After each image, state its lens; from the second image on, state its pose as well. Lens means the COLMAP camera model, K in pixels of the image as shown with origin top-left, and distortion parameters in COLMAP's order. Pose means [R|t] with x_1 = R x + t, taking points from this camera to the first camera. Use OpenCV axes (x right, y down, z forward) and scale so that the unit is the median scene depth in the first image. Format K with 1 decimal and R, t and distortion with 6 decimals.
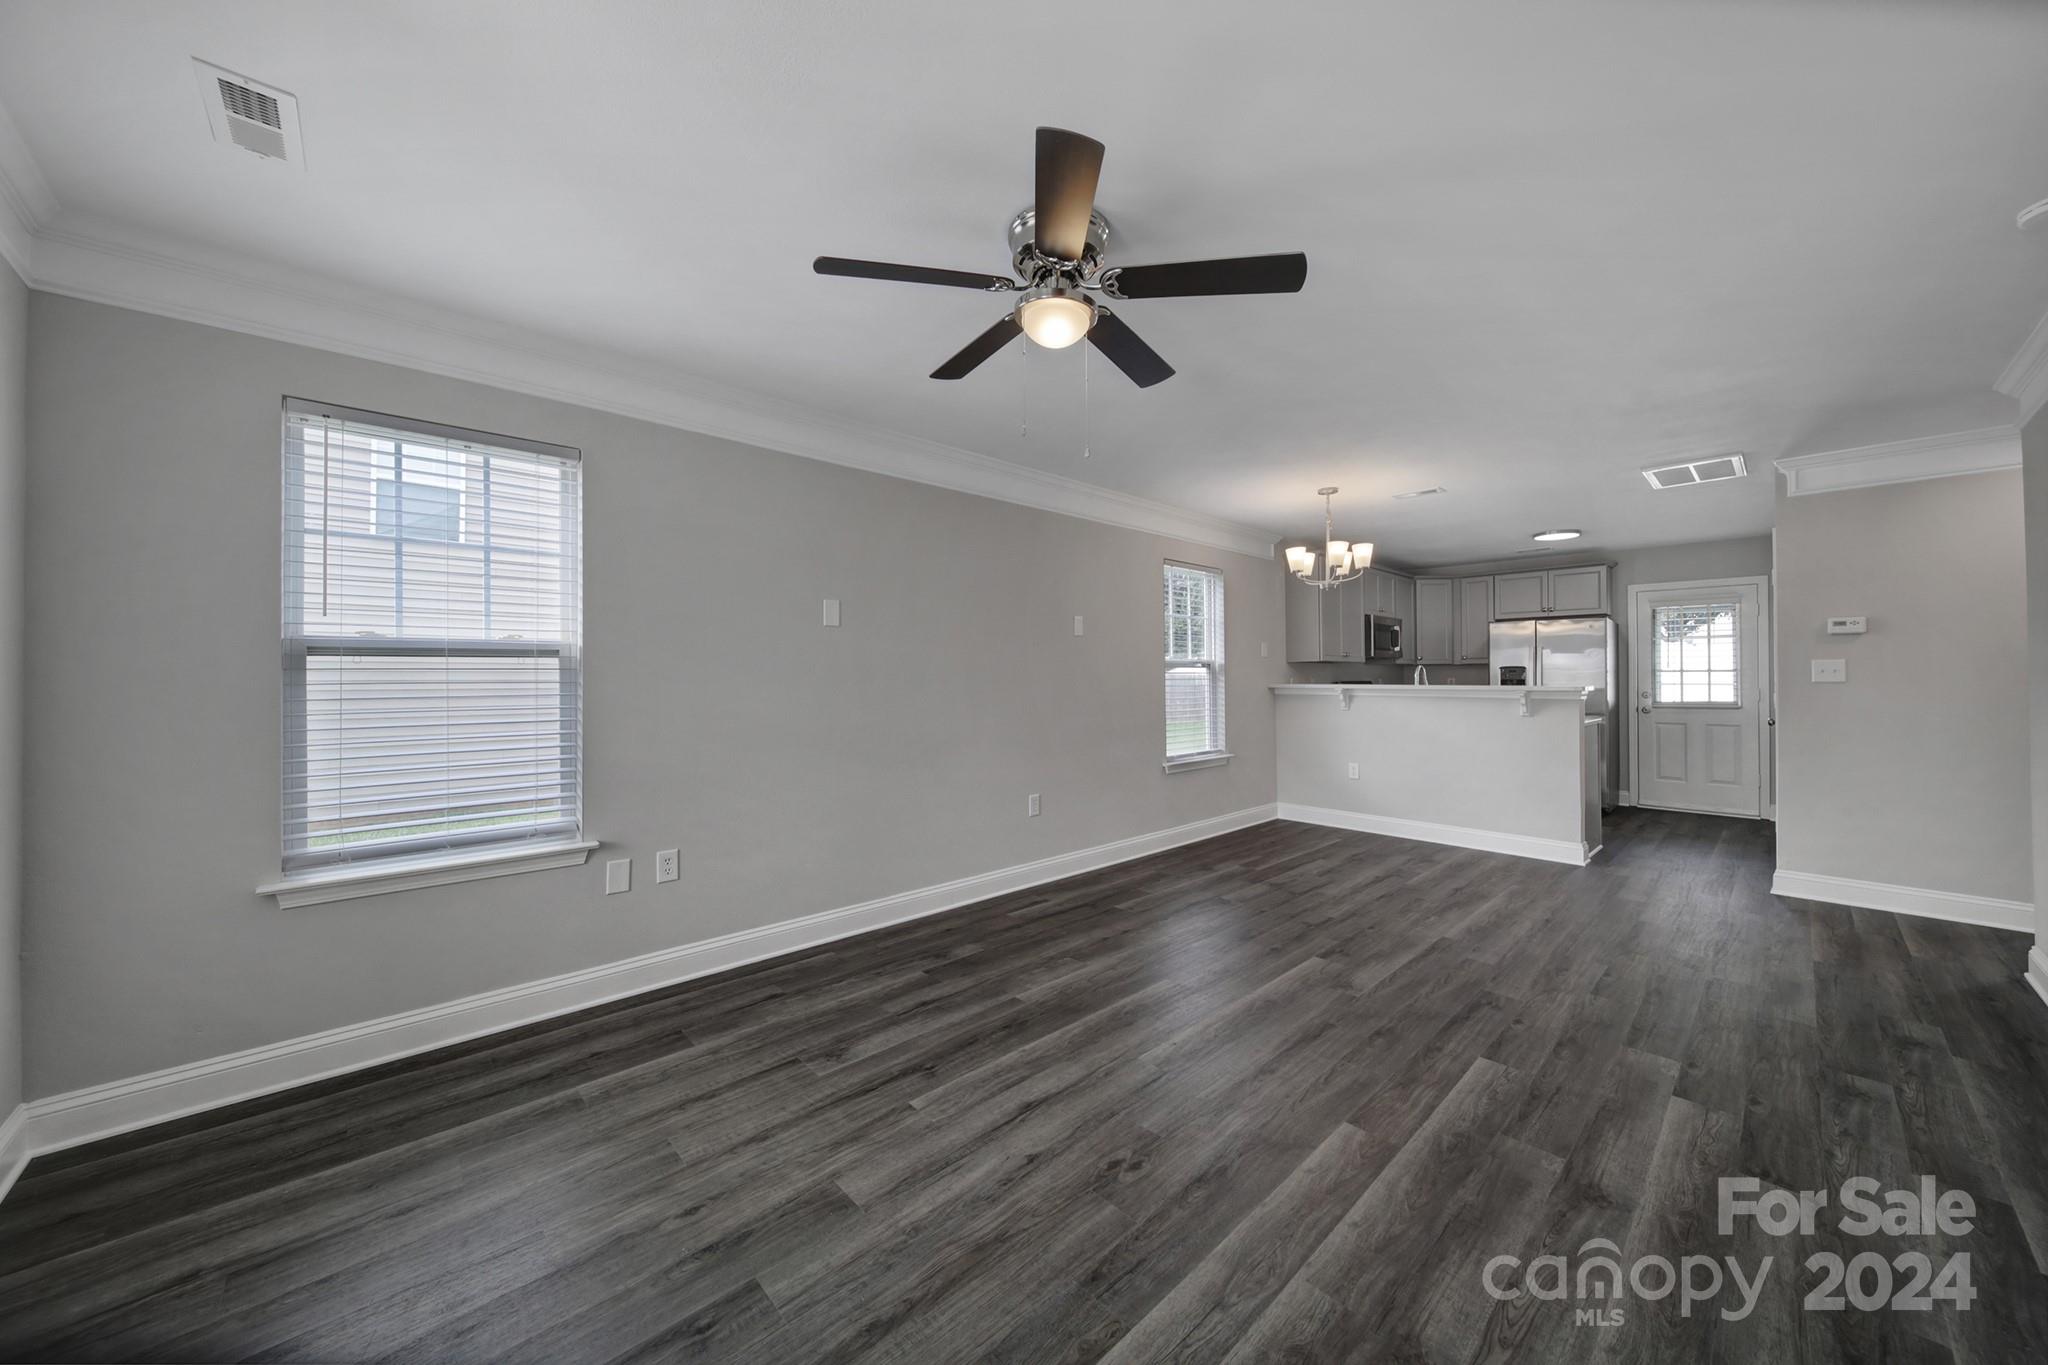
lens RADIAL K [[724.4, 0, 1022.8], [0, 724.4, 678.0], [0, 0, 1]] dist [-0.001822, -0.000400]
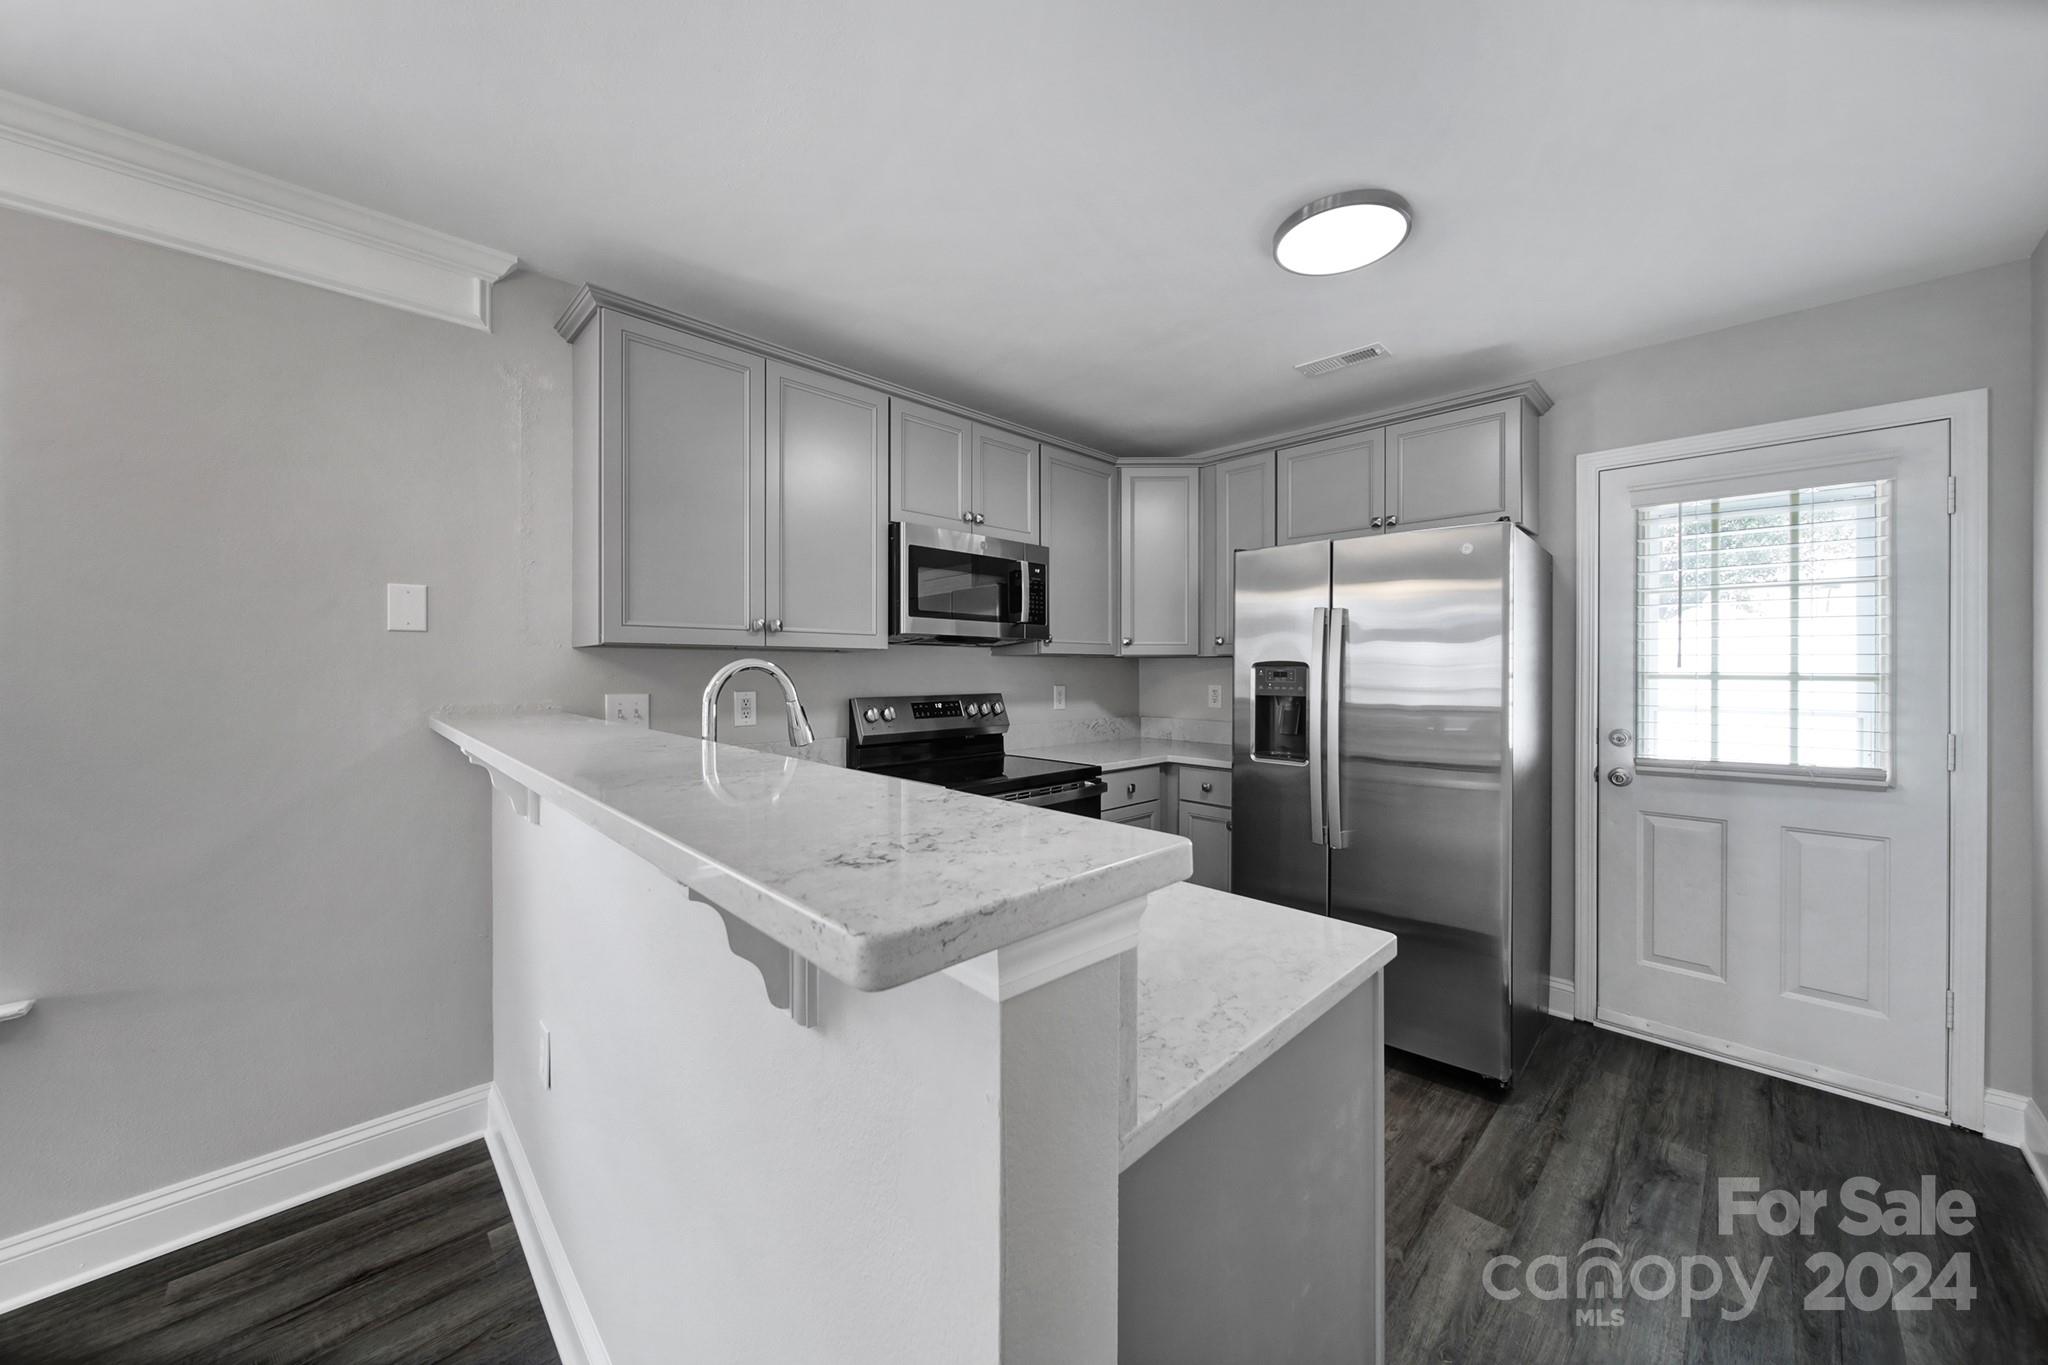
lens RADIAL K [[724.4, 0, 1022.8], [0, 724.4, 678.0], [0, 0, 1]] dist [-0.001822, -0.000400]
pose [[0.999839, 0.001430, 0.017883, 0.839526], [-0.001642, 0.999928, 0.011874, -0.020275], [-0.017864, -0.011902, 0.999770, 0.970088]]
